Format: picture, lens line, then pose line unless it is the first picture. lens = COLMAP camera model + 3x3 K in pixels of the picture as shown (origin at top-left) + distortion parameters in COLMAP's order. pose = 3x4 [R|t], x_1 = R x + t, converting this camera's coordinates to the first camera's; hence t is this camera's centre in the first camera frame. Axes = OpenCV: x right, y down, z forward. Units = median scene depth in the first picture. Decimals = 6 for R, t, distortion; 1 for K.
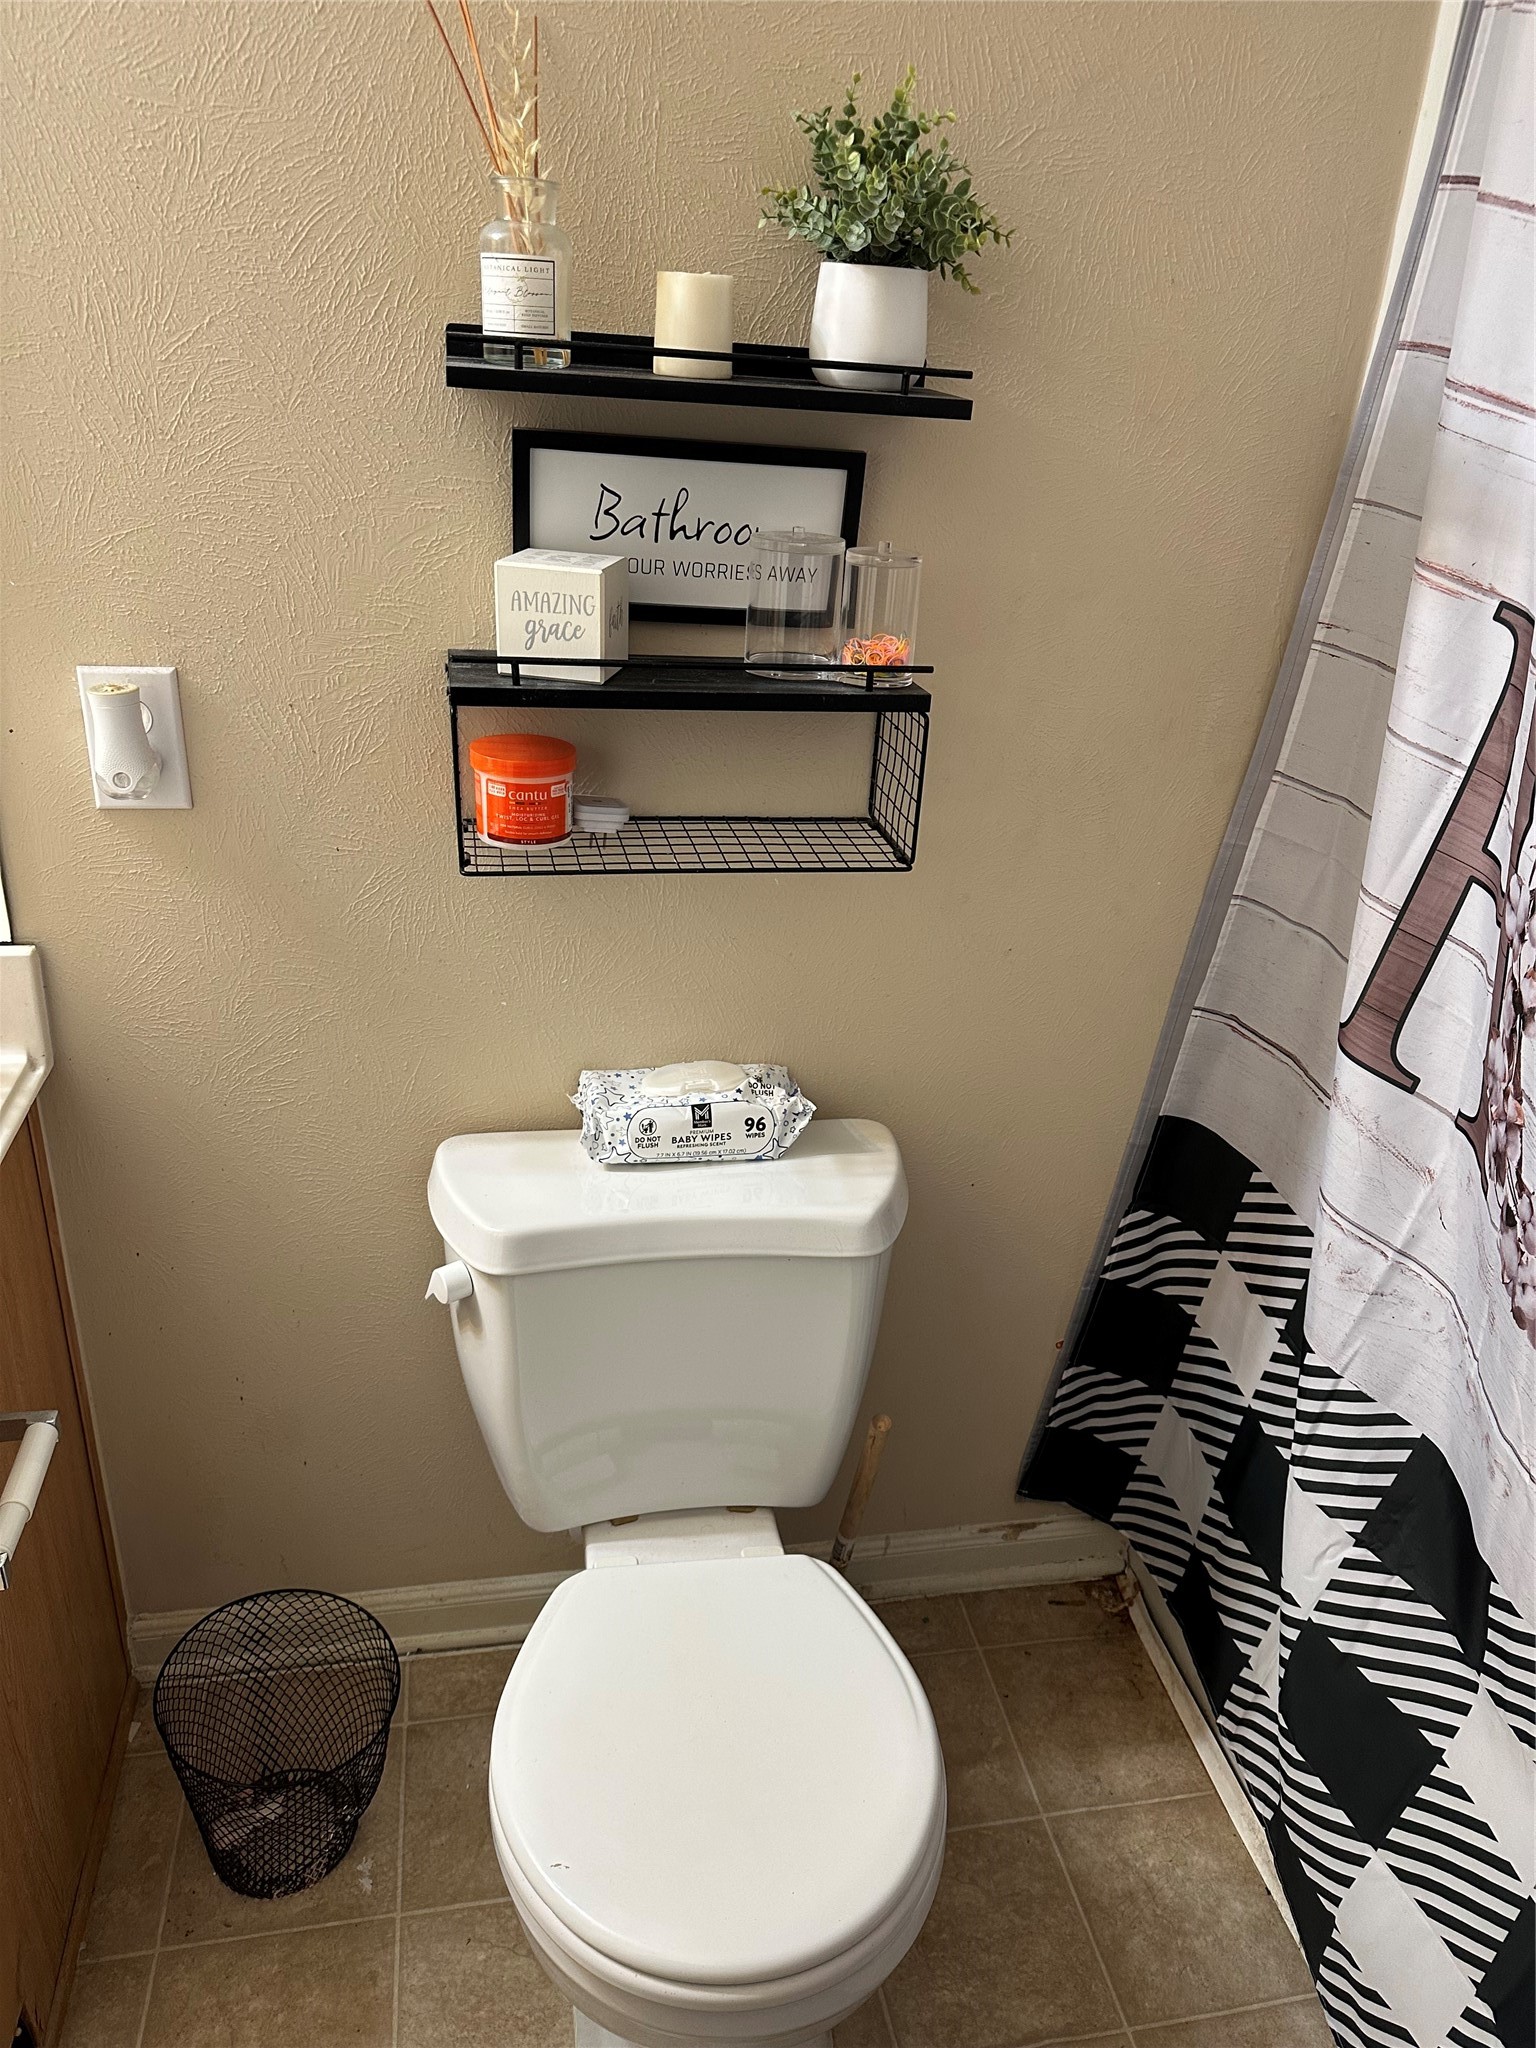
lens RADIAL K [[1412.7, 0, 767.9], [0, 1412.7, 1025.6], [0, 0, 1]] dist [0.026583, -0.001896]
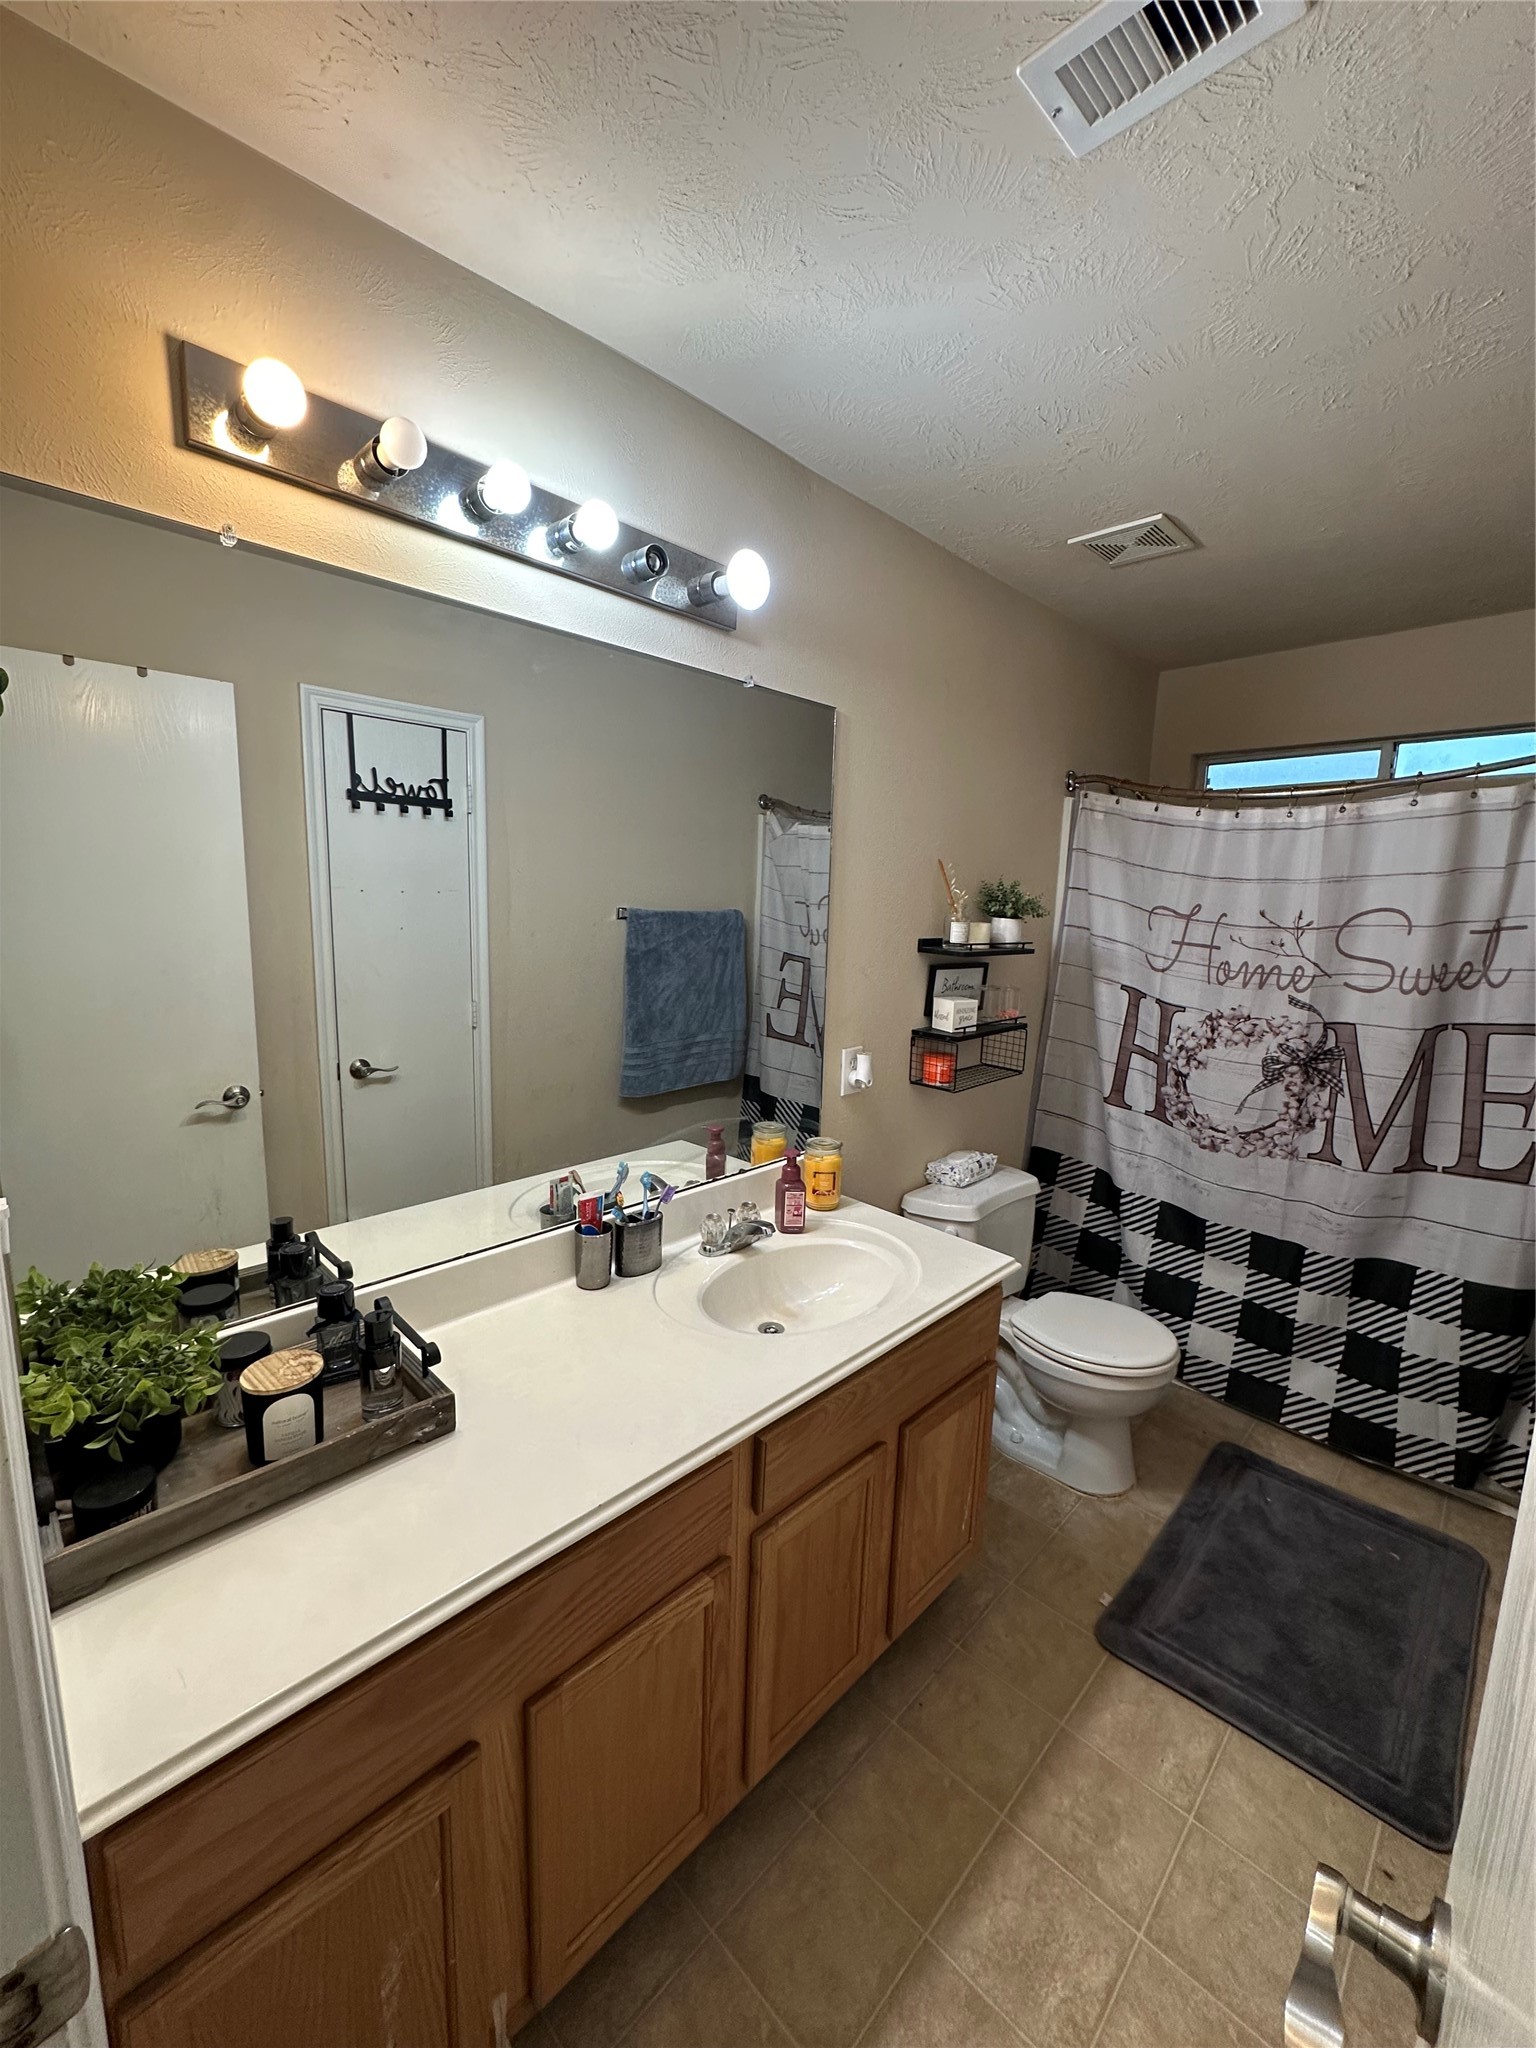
lens RADIAL K [[821.5, 0, 765.6], [0, 821.5, 1027.0], [0, 0, 1]] dist [-0.001731, -0.000002]
pose [[0.830546, -0.127450, 0.542171, -1.530875], [0.255519, 0.952166, -0.167598, -0.045753], [-0.494877, 0.277733, 0.823384, -0.374361]]
